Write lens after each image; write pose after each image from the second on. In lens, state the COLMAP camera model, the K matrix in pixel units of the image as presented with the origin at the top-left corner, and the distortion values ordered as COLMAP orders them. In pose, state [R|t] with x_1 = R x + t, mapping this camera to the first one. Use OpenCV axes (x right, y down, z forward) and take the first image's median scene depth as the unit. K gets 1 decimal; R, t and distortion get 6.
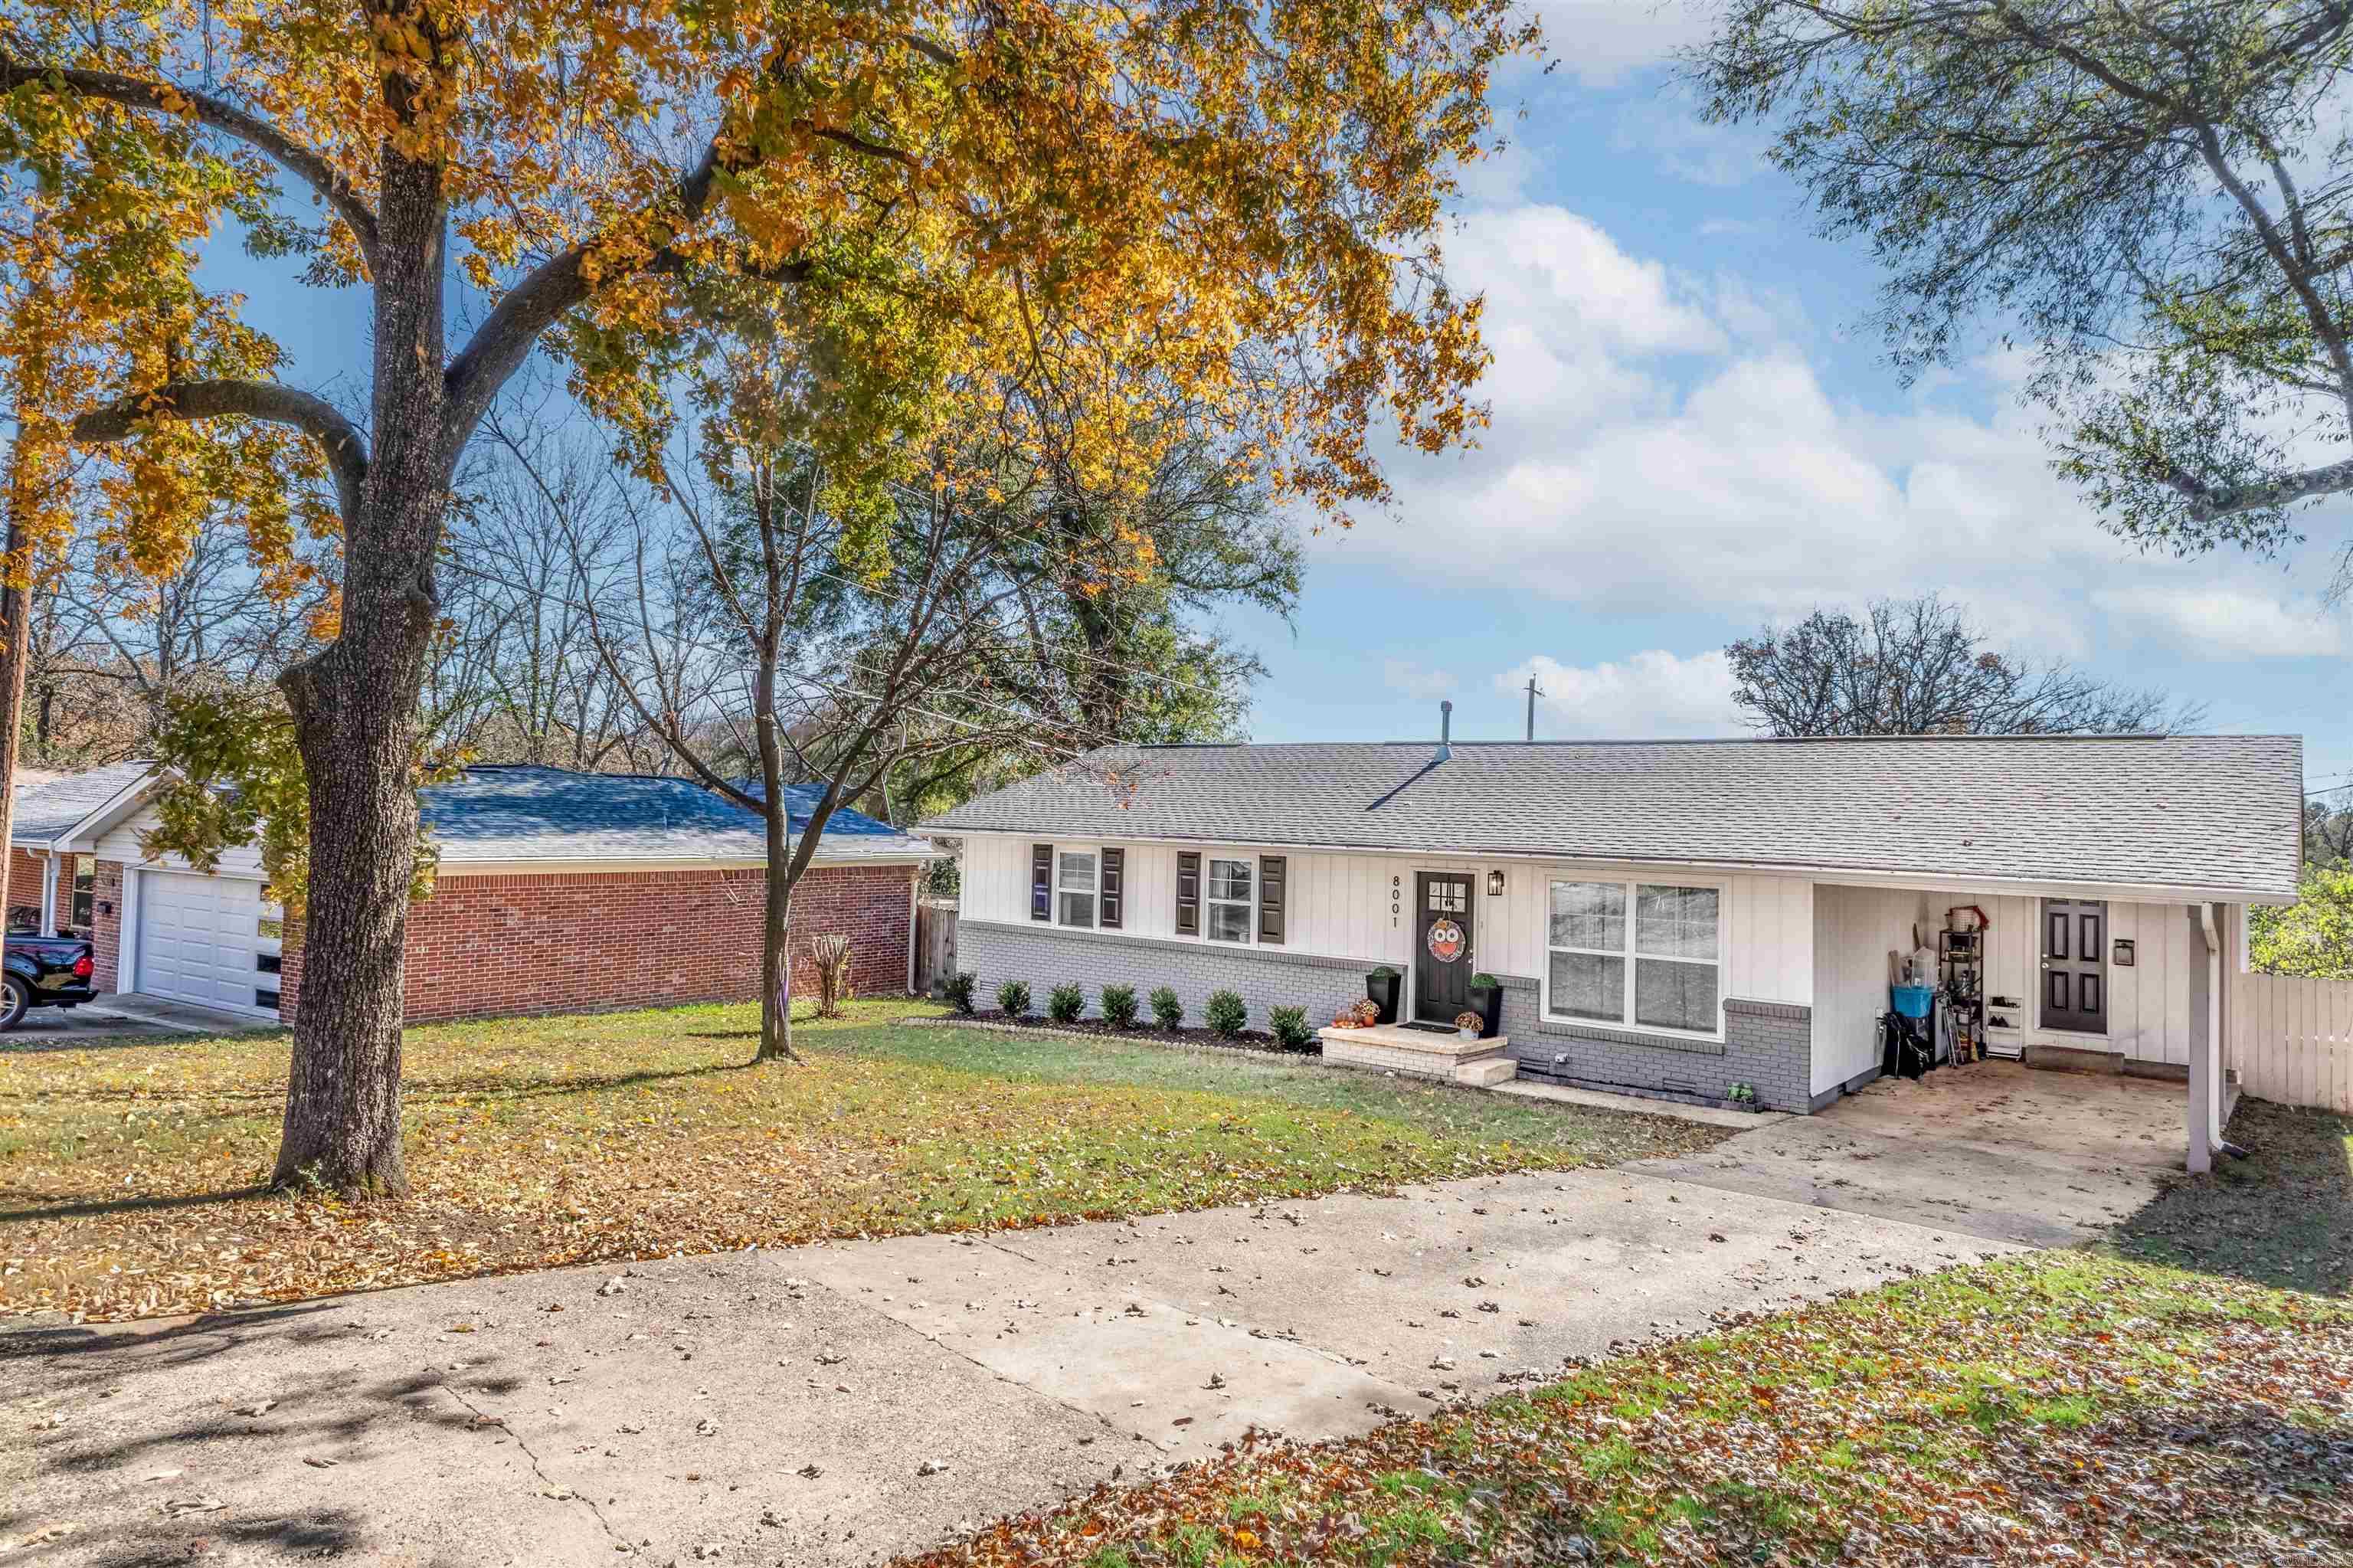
lens RADIAL K [[1521.0, 0, 1176.5], [0, 1521.0, 784.0], [0, 0, 1]] dist [0.002026, 0.000302]
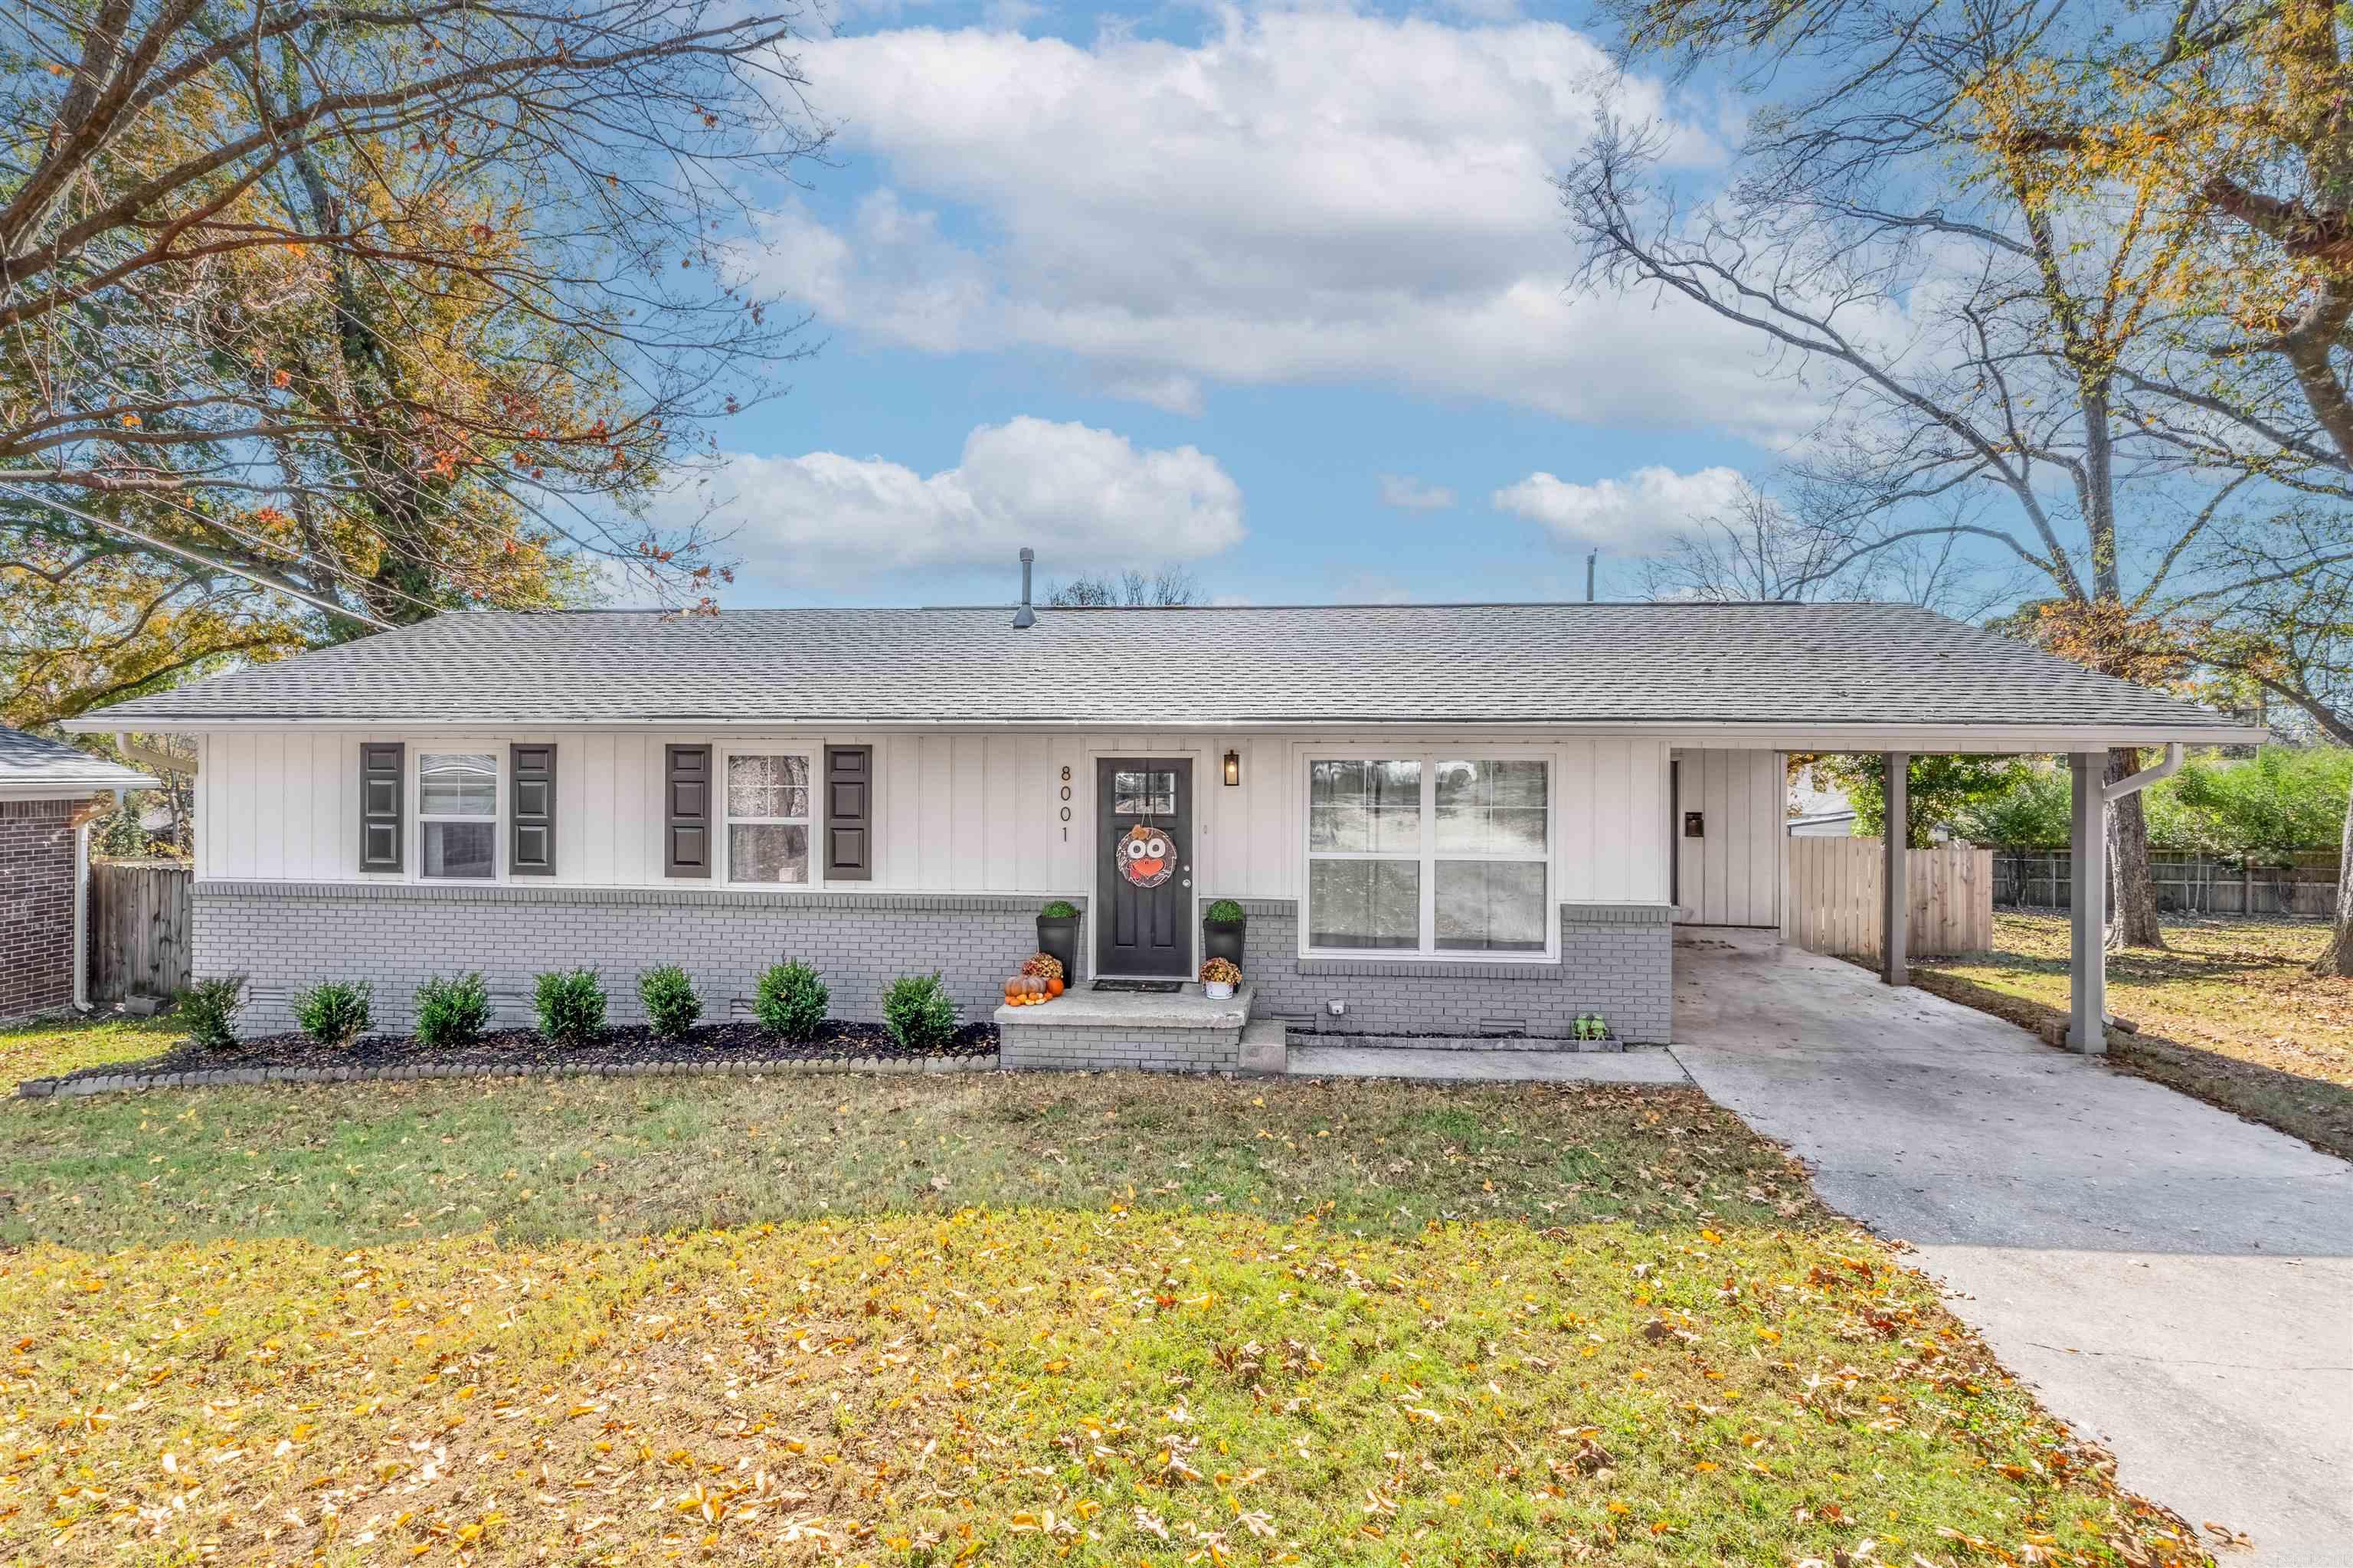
lens RADIAL K [[1093.1, 0, 1140.4], [0, 1093.1, 760.6], [0, 0, 1]] dist [-0.002304, 0.000409]
pose [[0.822808, -0.020072, 0.567965, -0.098014], [0.009777, 0.999728, 0.021166, 0.045462], [-0.568236, -0.011862, 0.822780, 0.548690]]
